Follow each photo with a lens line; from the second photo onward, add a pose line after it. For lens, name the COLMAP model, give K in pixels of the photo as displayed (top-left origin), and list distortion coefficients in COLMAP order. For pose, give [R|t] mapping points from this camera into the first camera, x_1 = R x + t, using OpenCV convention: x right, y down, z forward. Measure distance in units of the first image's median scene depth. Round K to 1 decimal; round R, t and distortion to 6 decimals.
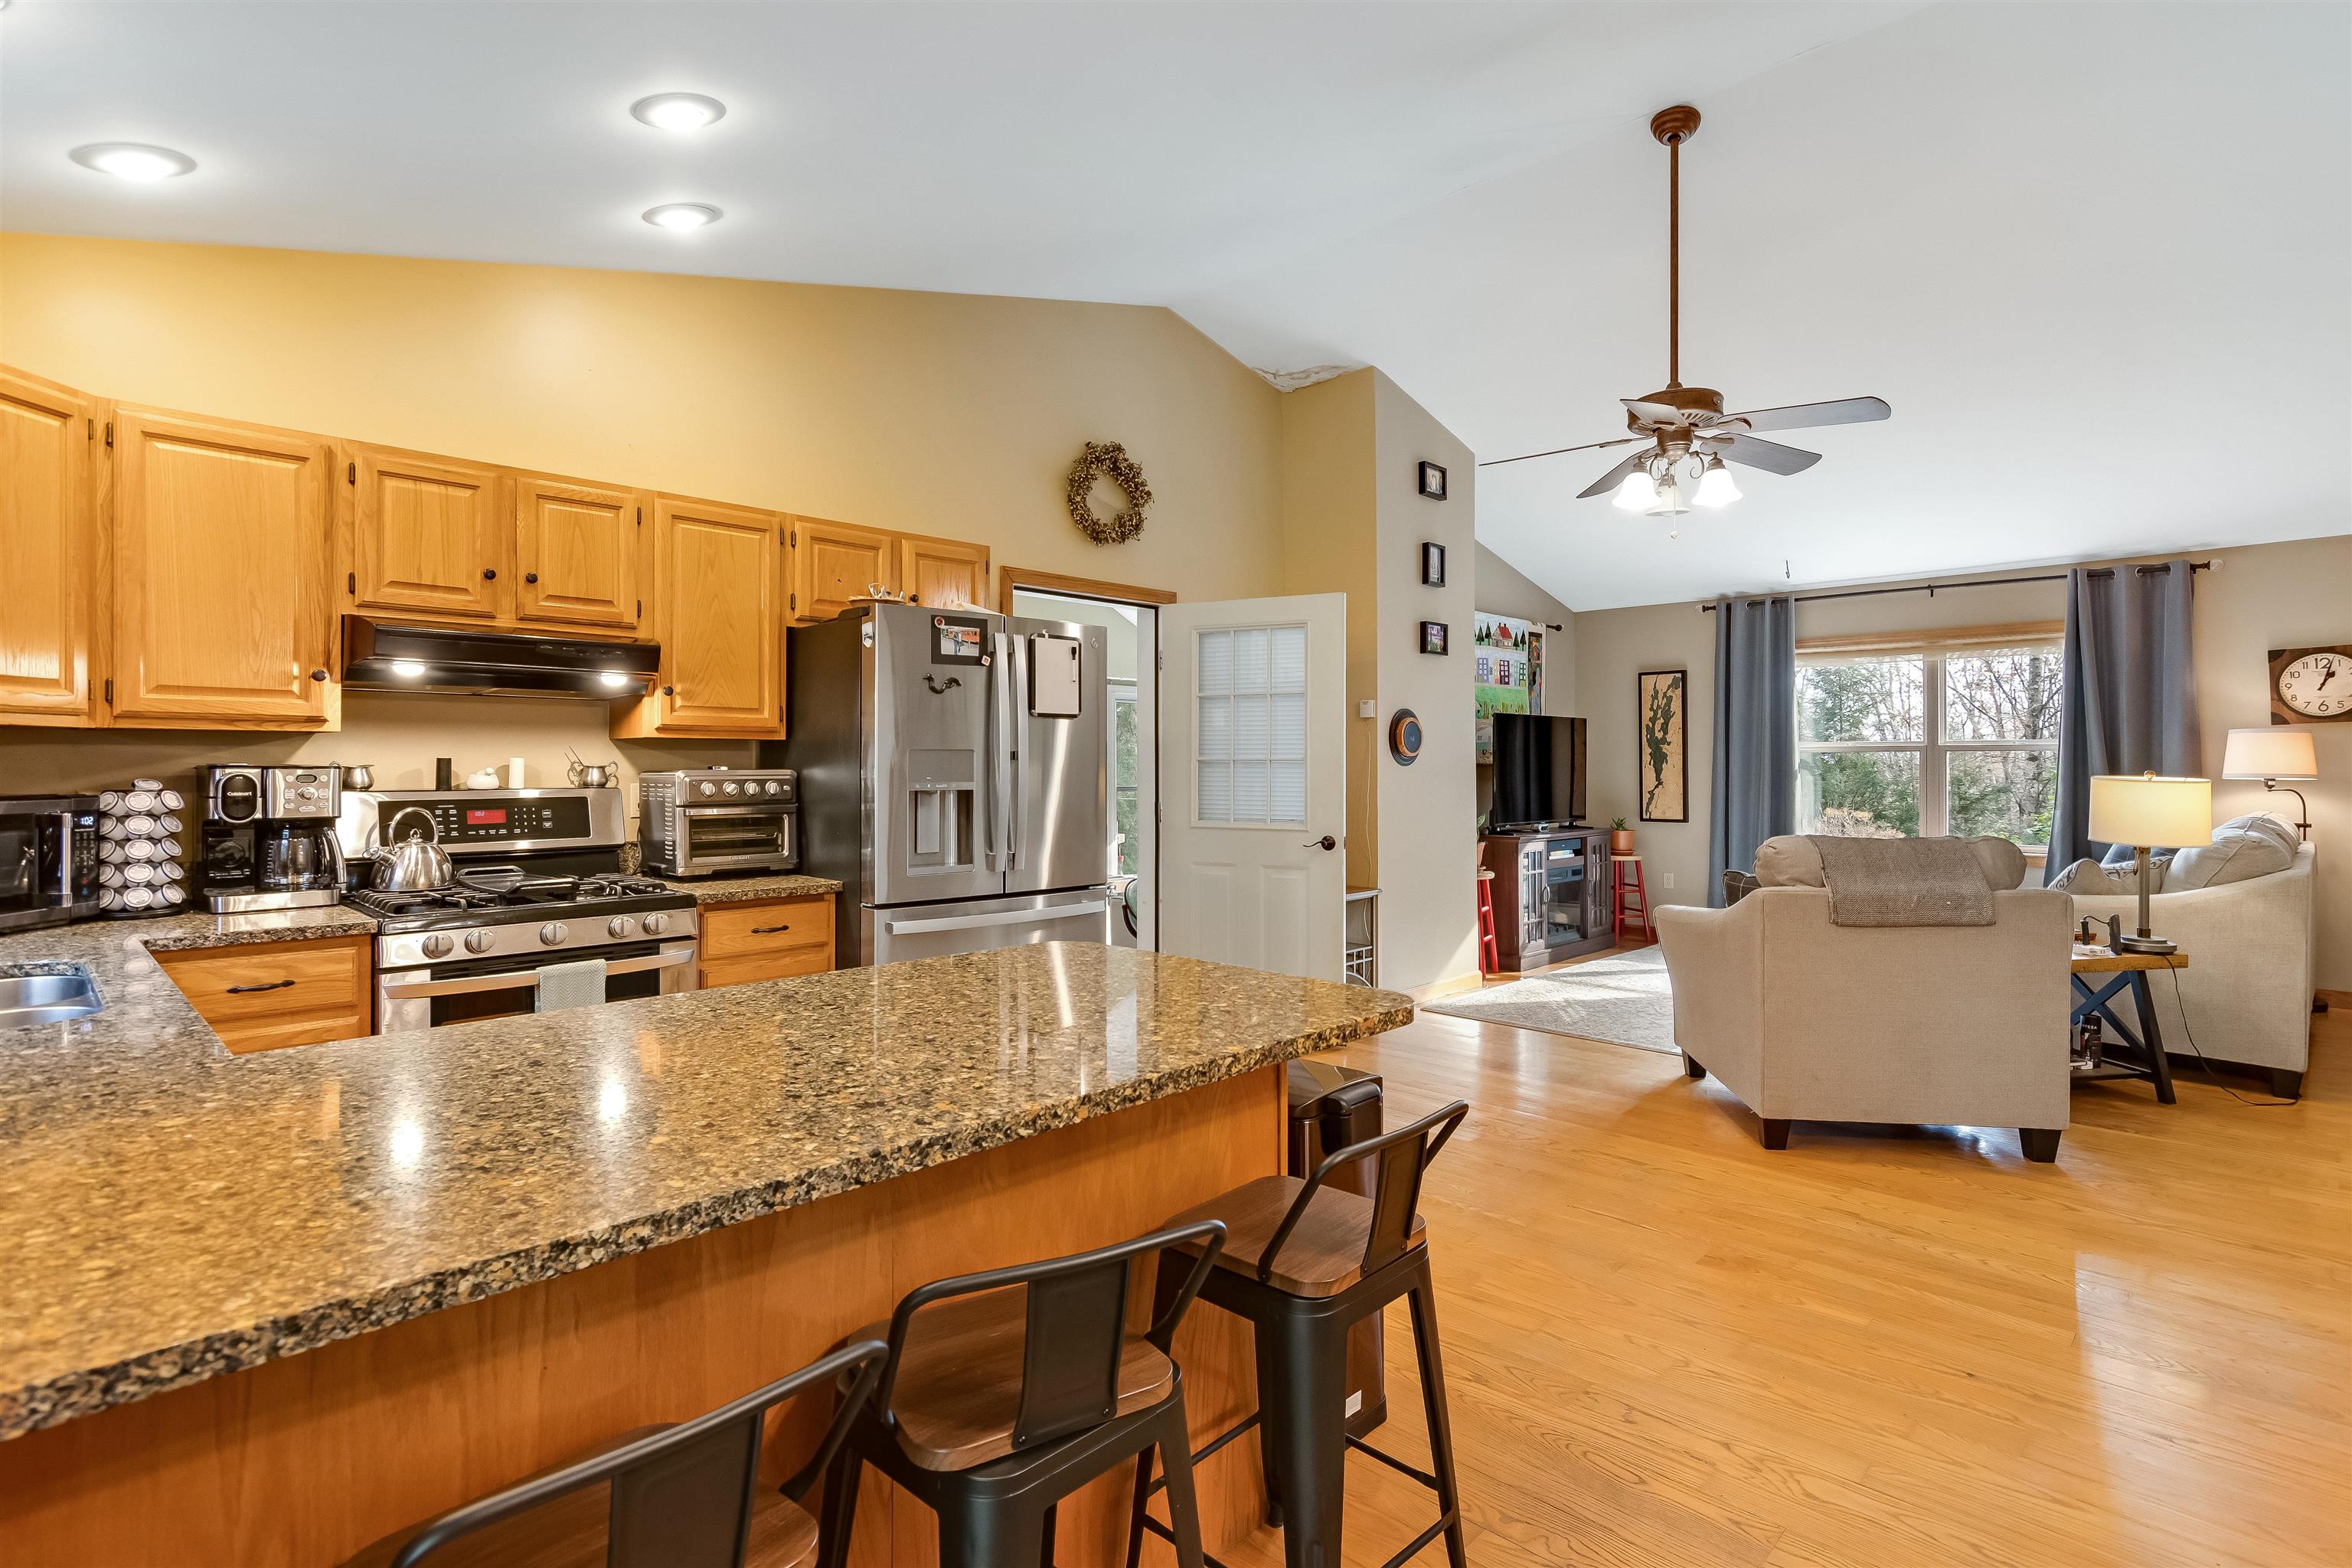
lens RADIAL K [[1148.1, 0, 1175.8], [0, 1148.1, 777.1], [0, 0, 1]] dist [-0.005163, -0.006169]
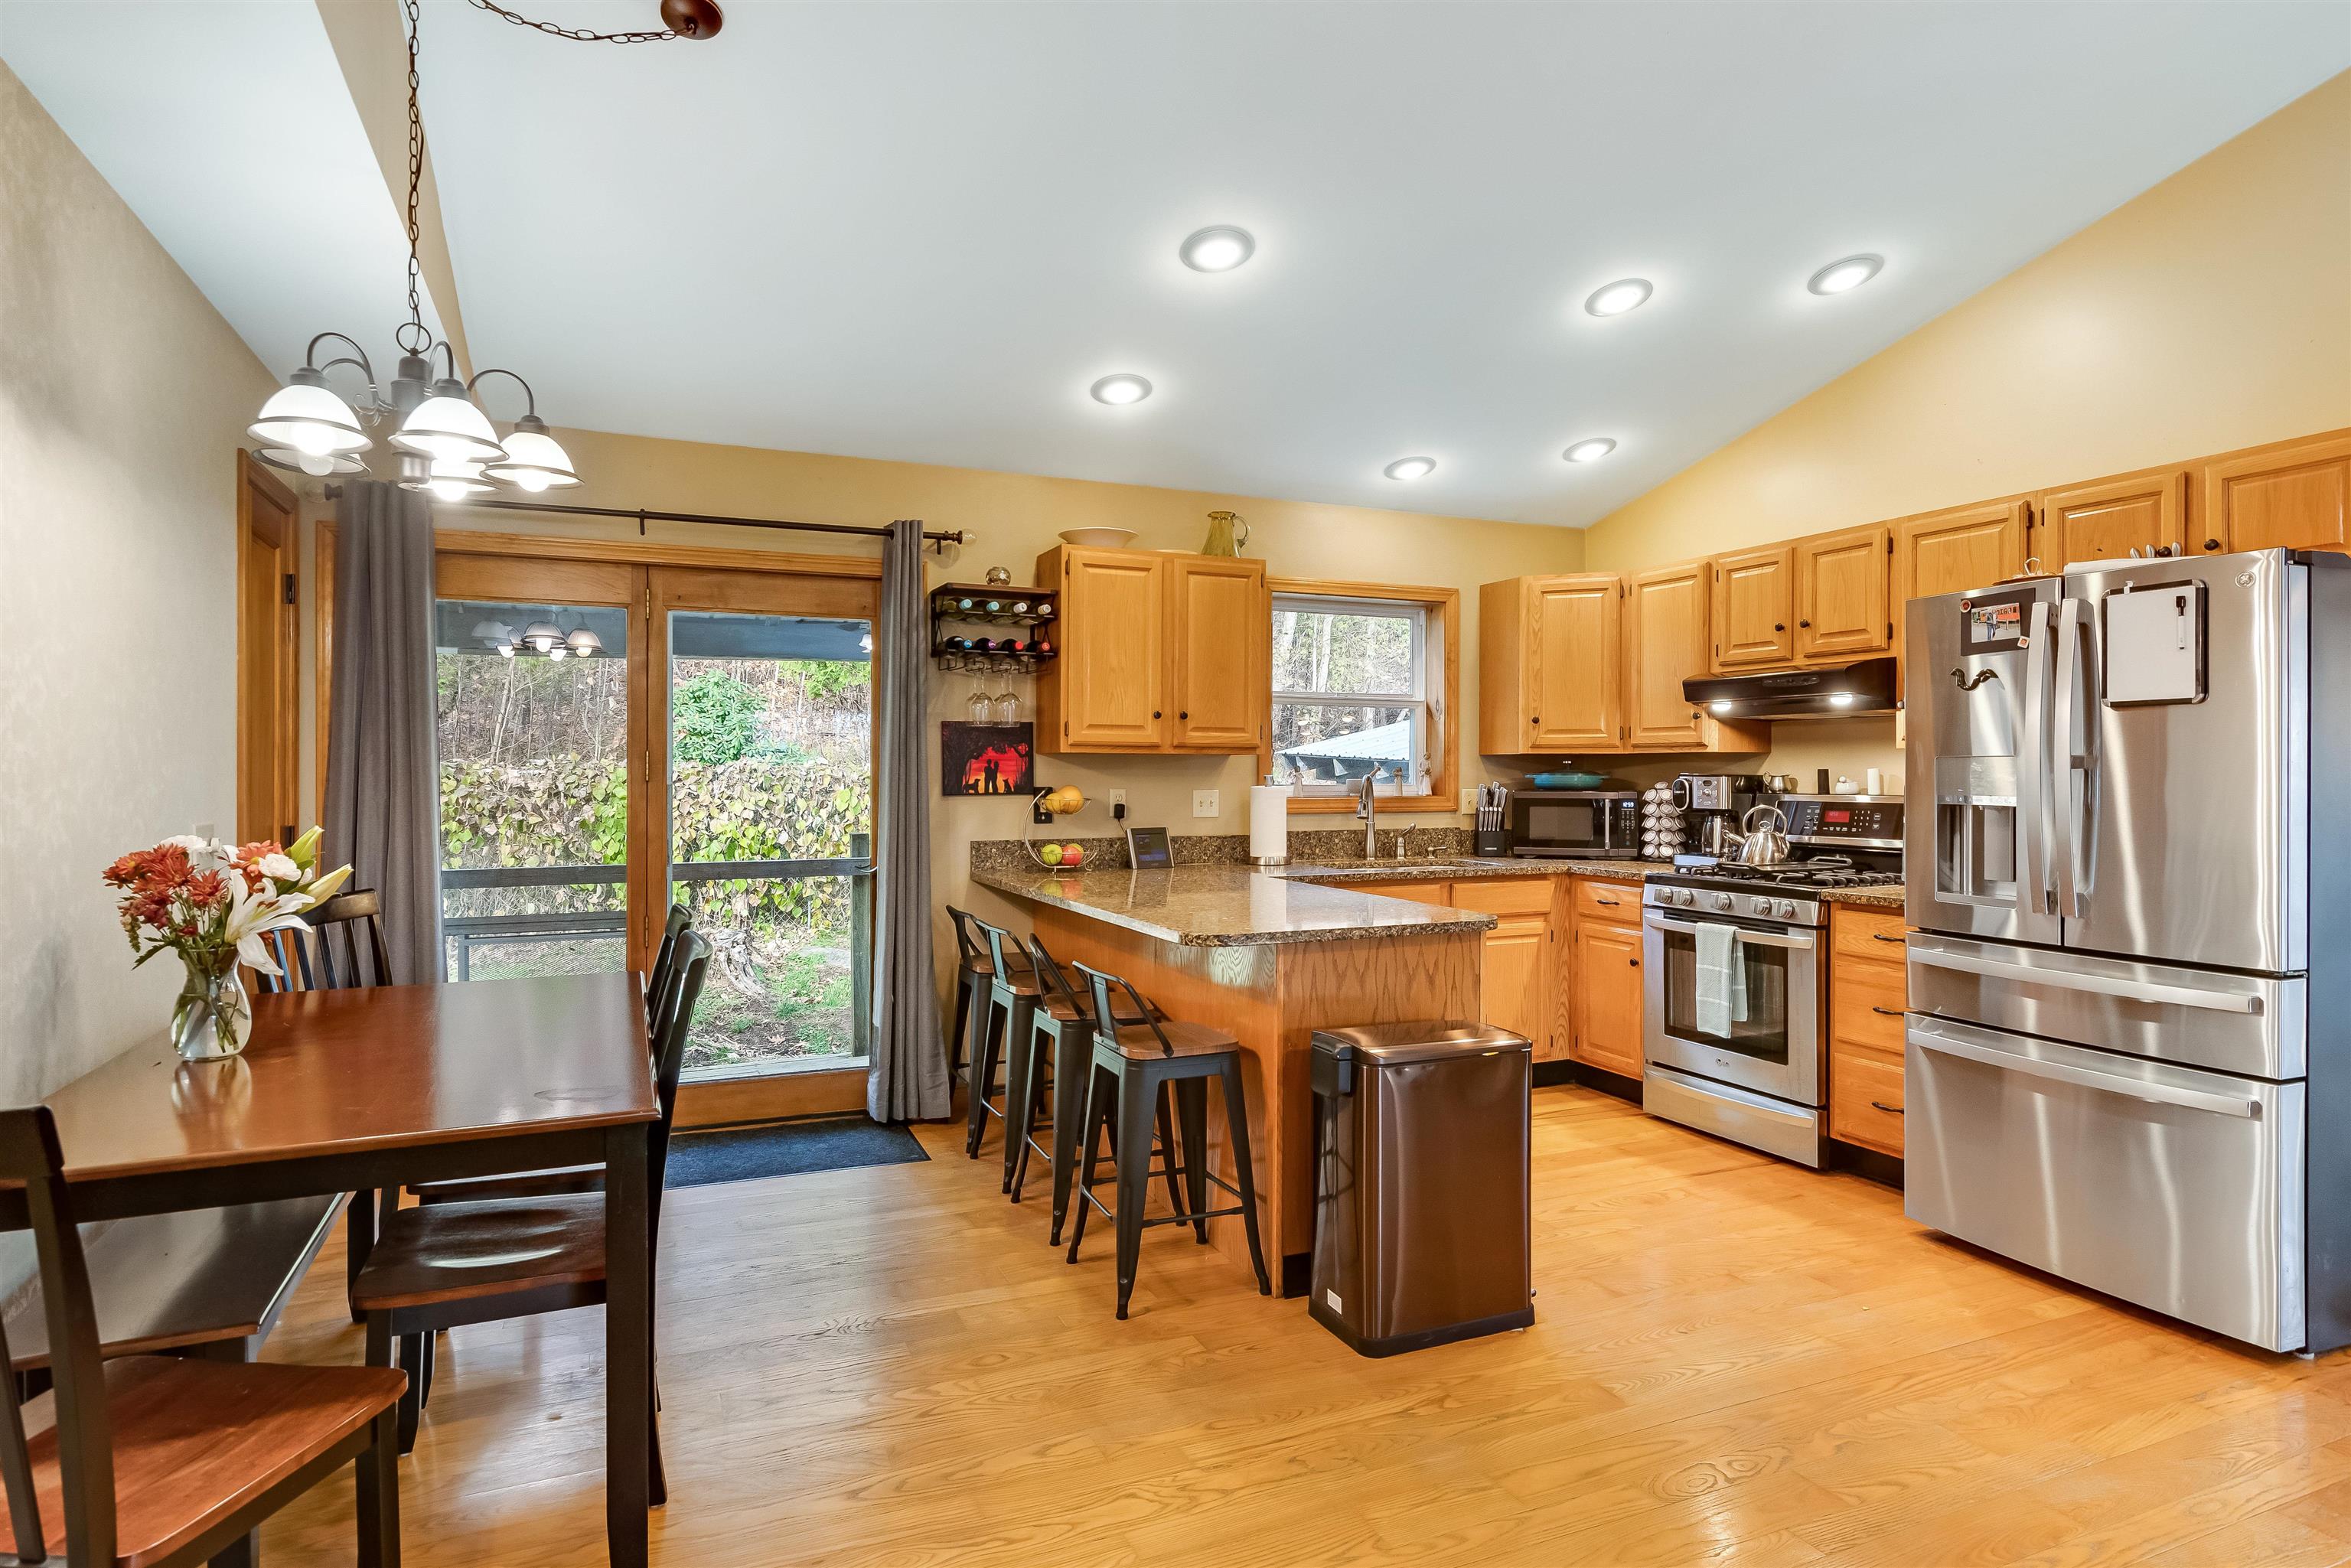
lens RADIAL K [[1283.4, 0, 1190.7], [0, 1283.4, 783.7], [0, 0, 1]] dist [0.002846, -0.000050]
pose [[-0.374682, 0.006320, -0.927132, 0.516439], [-0.011735, 0.999864, 0.011558, -0.004660], [0.927079, 0.015211, -0.374557, 0.478083]]
